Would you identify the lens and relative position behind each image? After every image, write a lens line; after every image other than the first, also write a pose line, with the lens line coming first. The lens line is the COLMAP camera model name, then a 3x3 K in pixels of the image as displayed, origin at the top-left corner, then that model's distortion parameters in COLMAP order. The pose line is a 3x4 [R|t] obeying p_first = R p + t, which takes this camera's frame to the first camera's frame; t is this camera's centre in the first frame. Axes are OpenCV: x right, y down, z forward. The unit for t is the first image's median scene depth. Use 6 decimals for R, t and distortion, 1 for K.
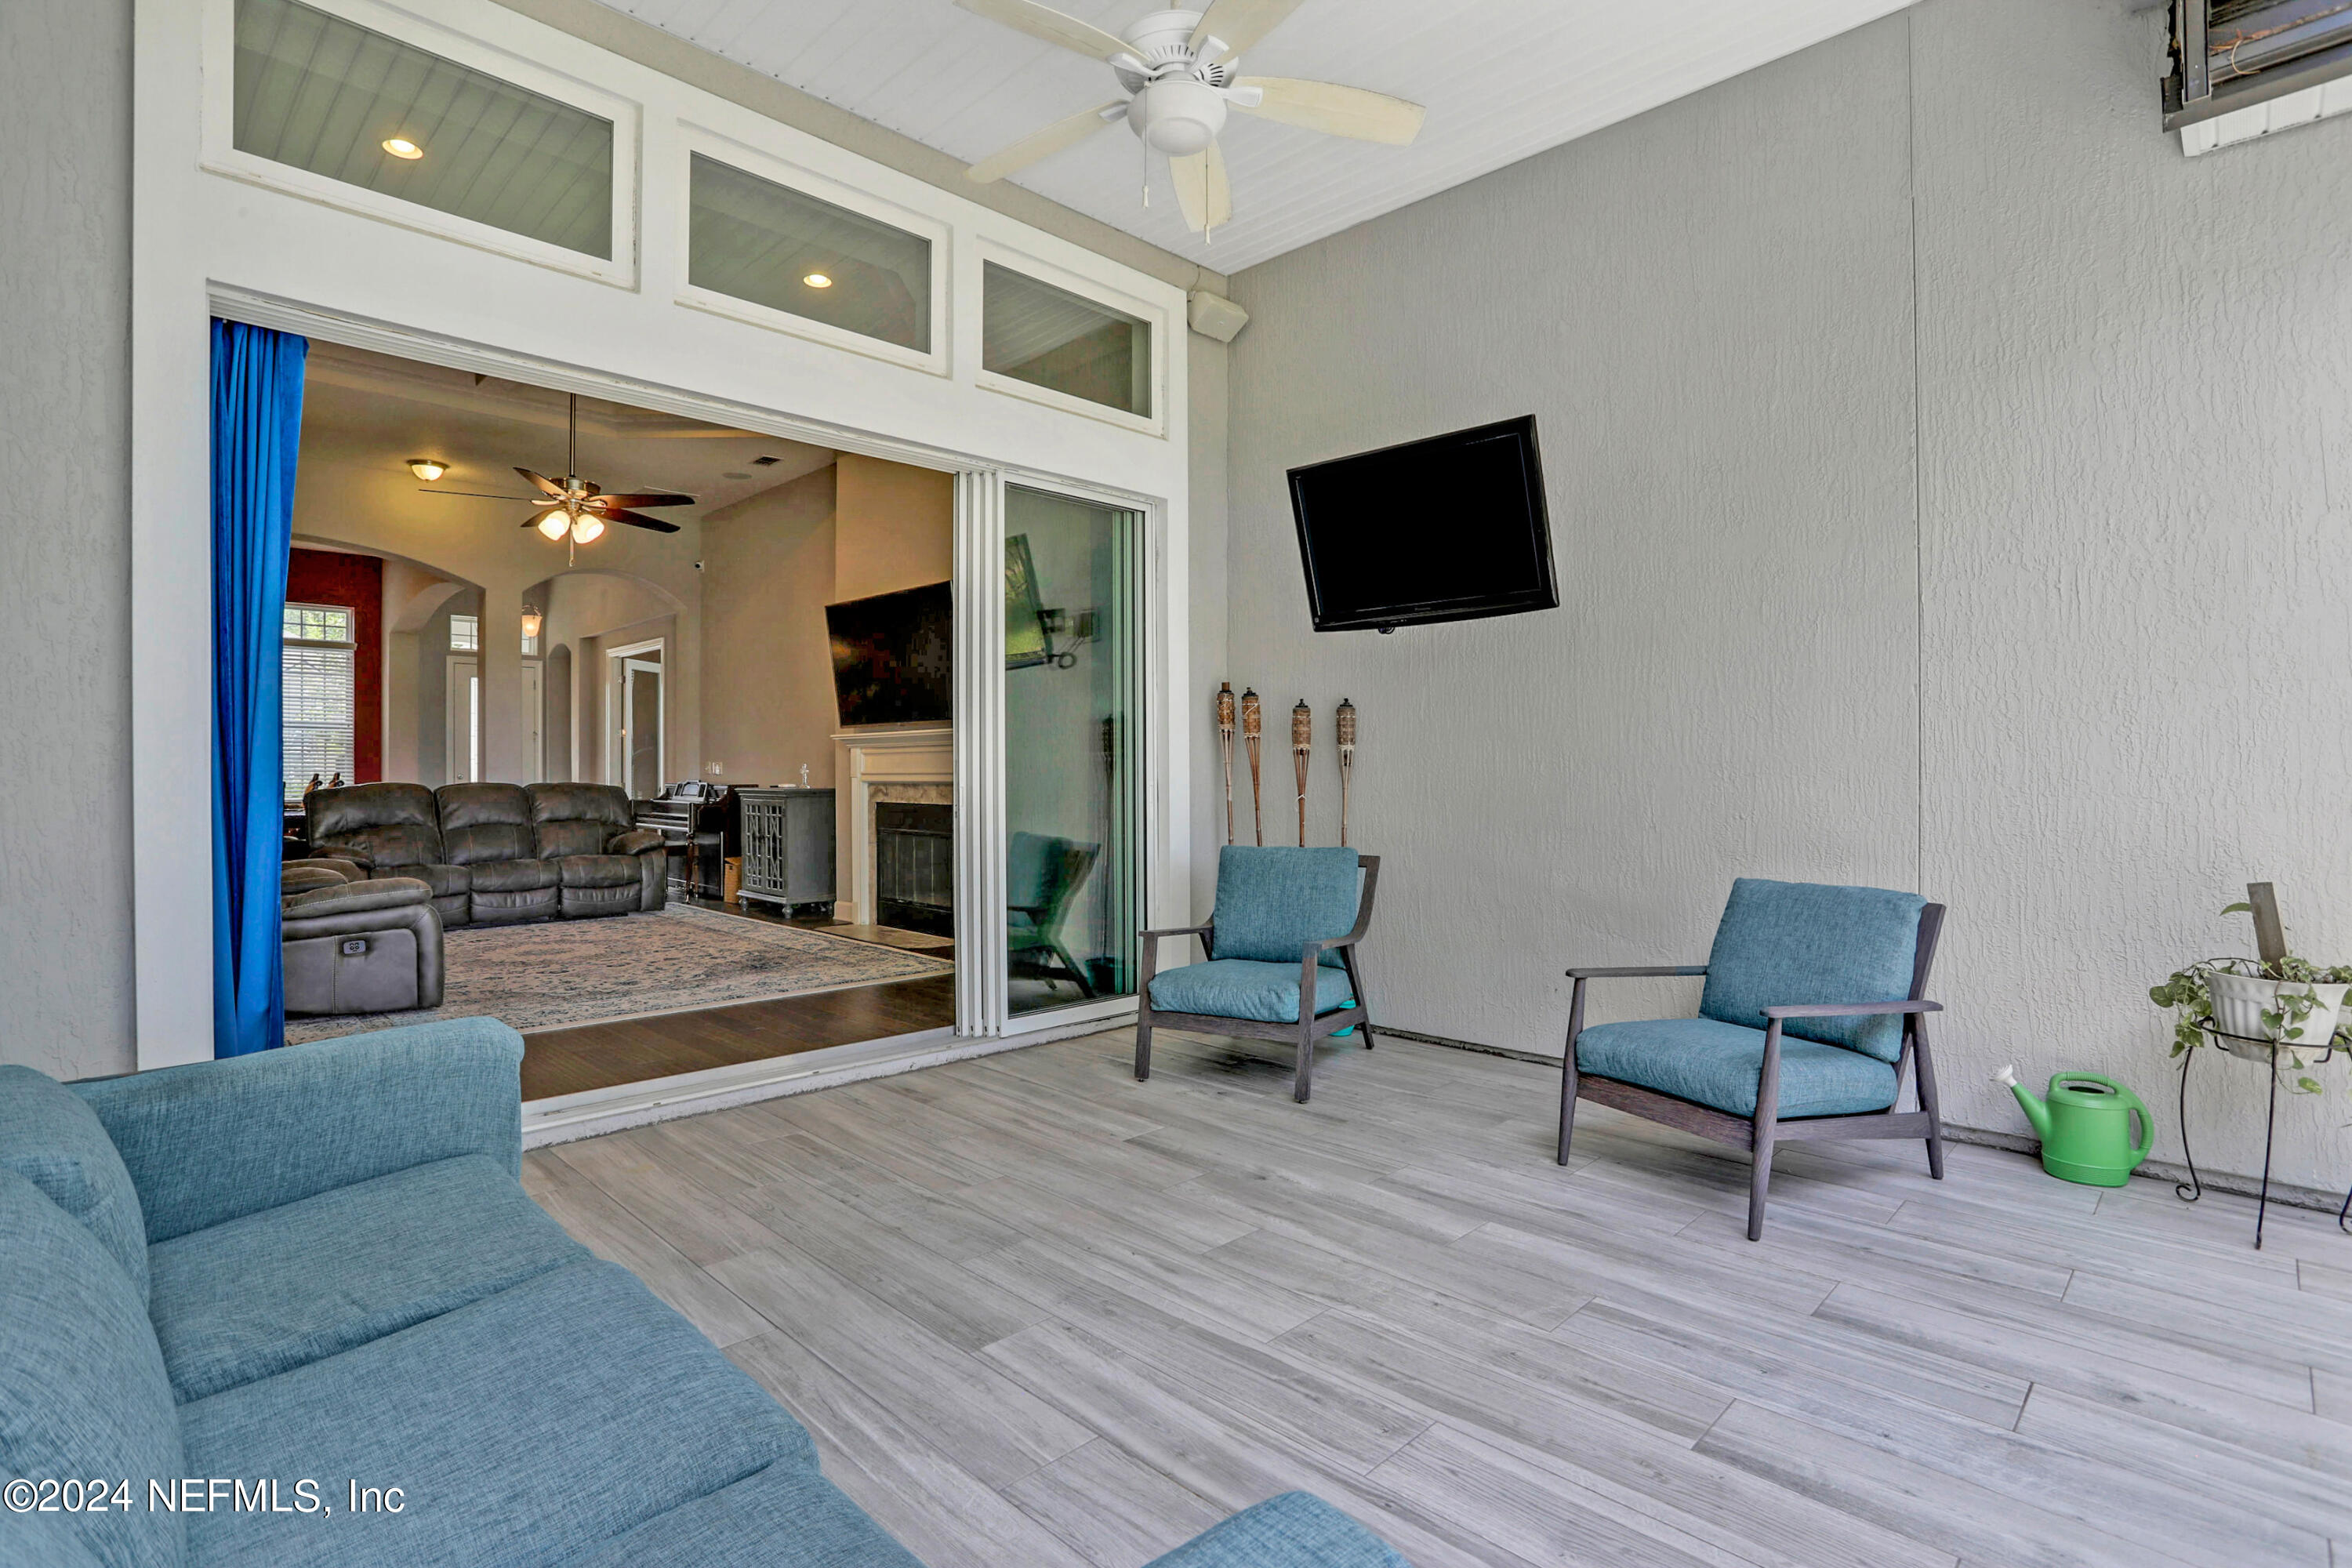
lens RADIAL K [[1142.9, 0, 1161.0], [0, 1142.9, 785.7], [0, 0, 1]] dist [-0.047281, 0.009075]
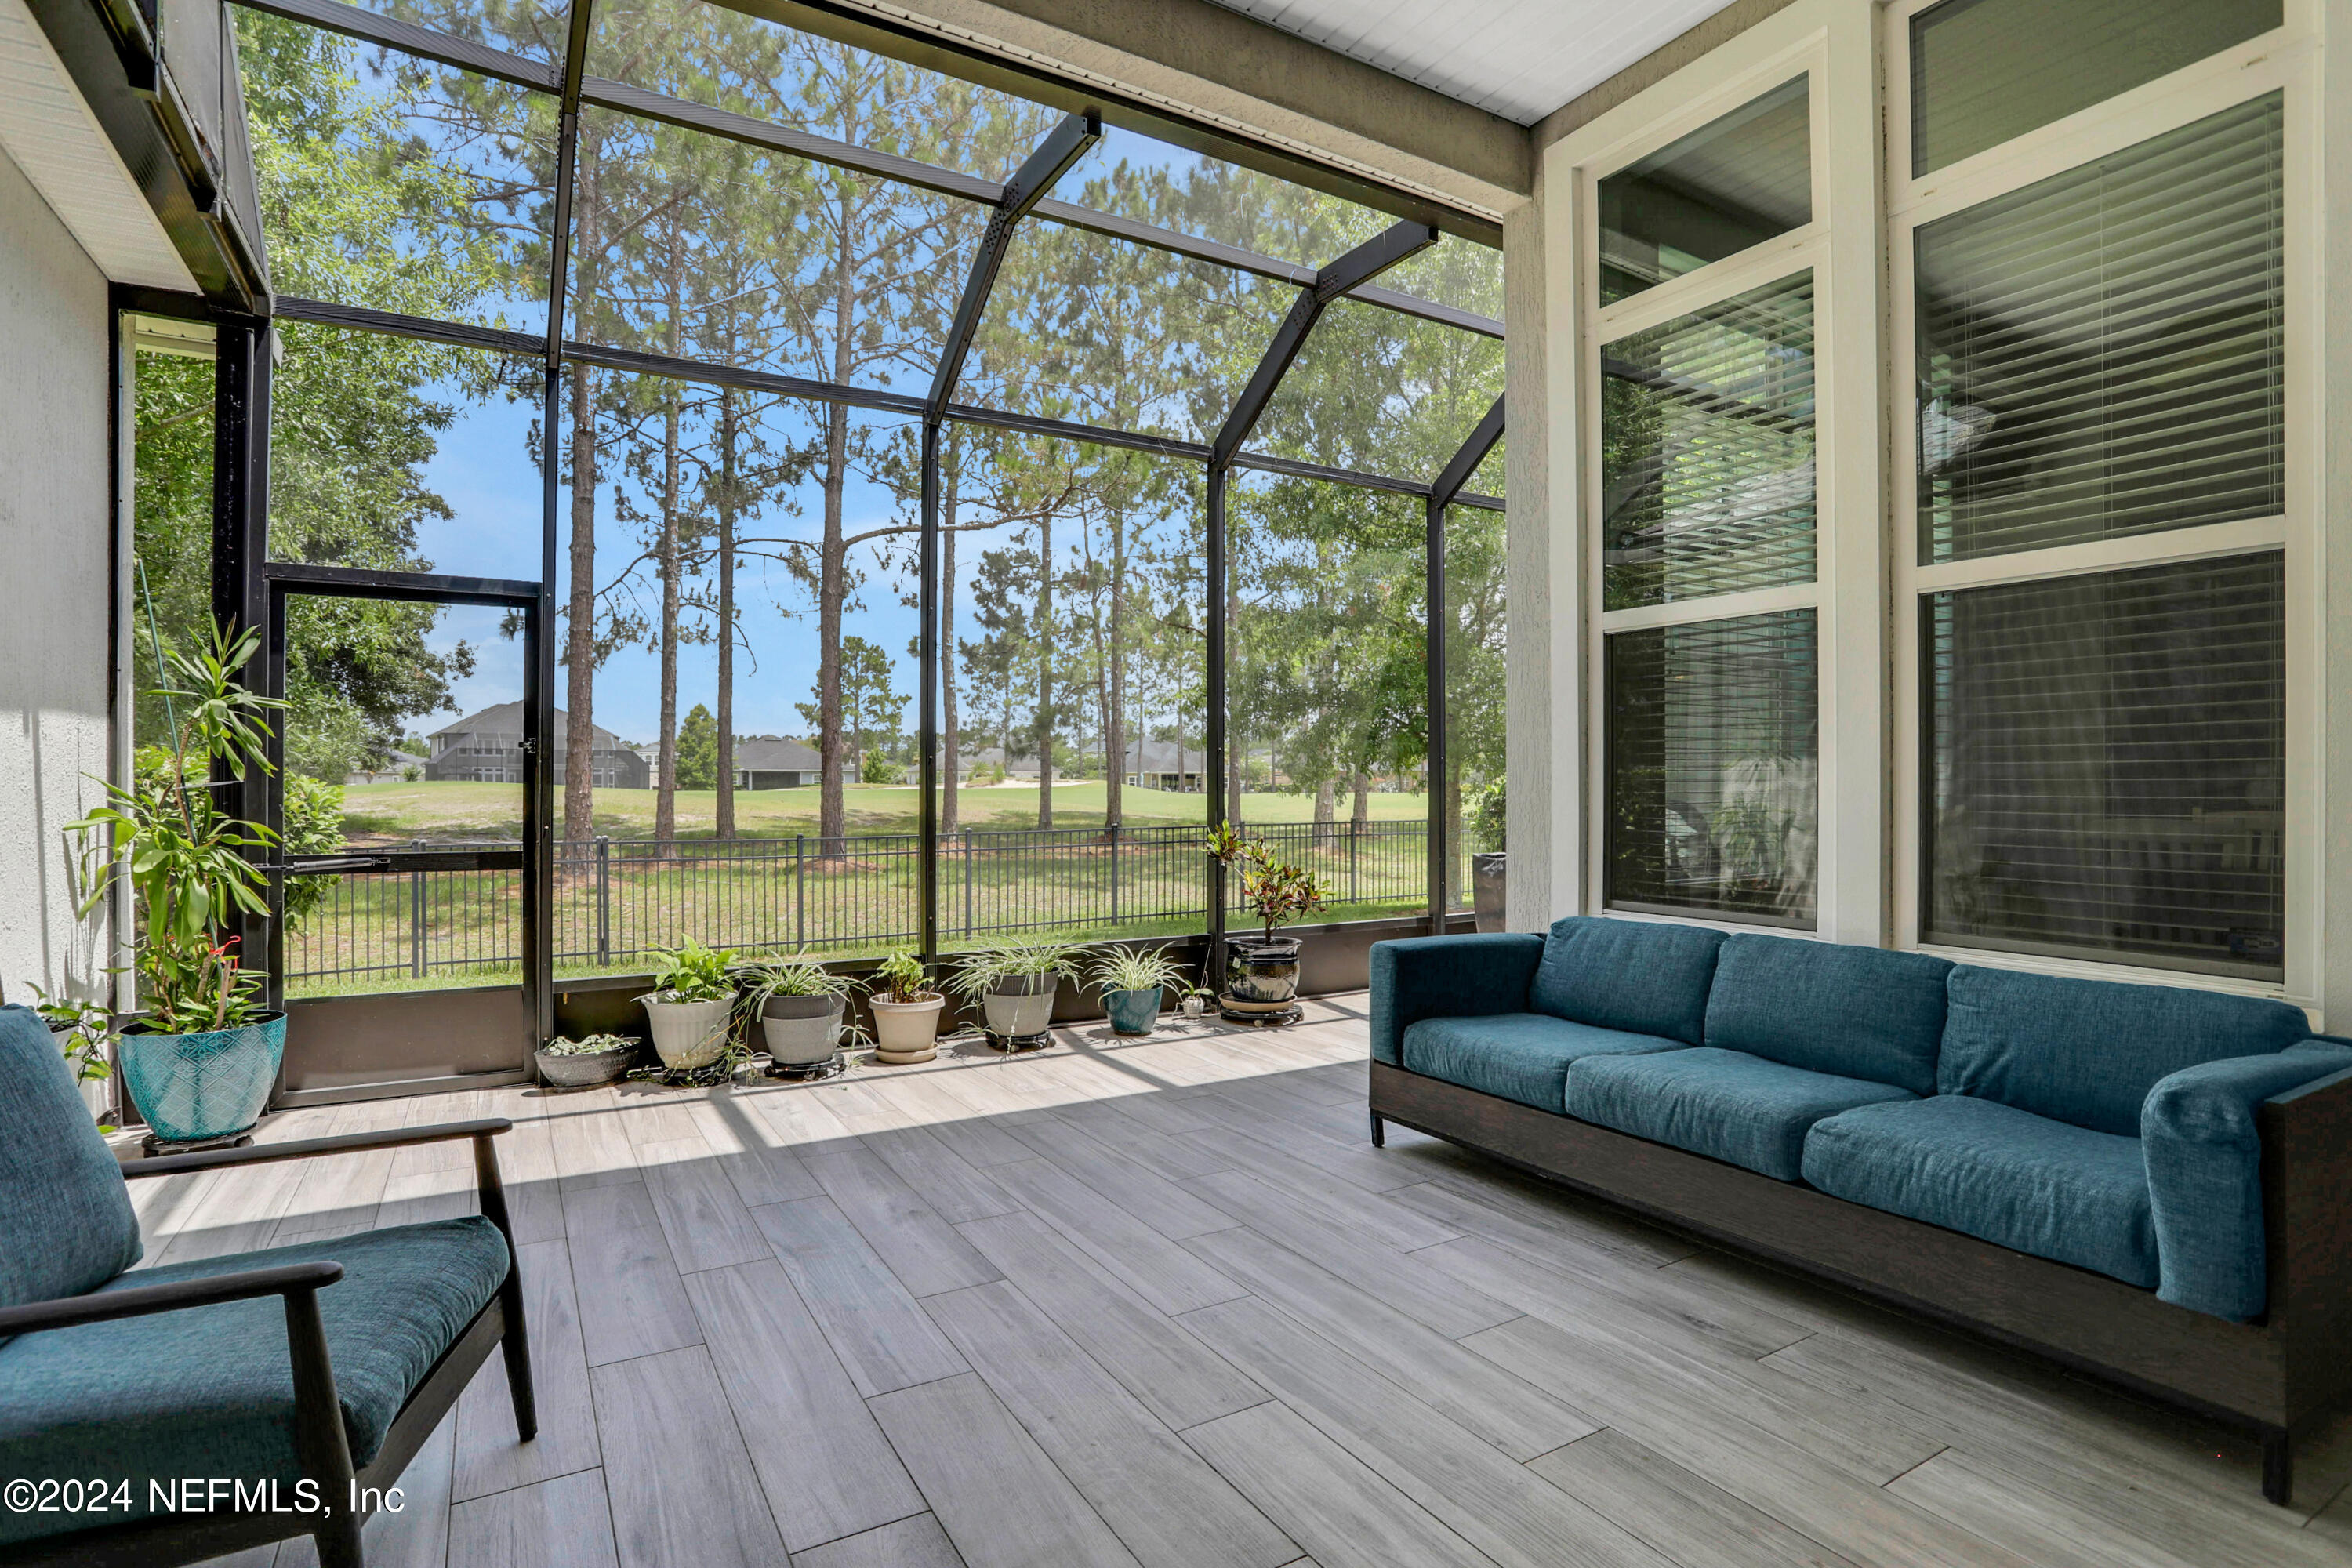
lens RADIAL K [[1142.9, 0, 1158.7], [0, 1142.9, 781.0], [0, 0, 1]] dist [-0.047281, 0.009075]
pose [[-0.965993, 0.004909, 0.258522, -0.040887], [0.008209, 0.999898, 0.011687, -0.018857], [-0.258438, 0.013411, -0.965935, 1.411525]]
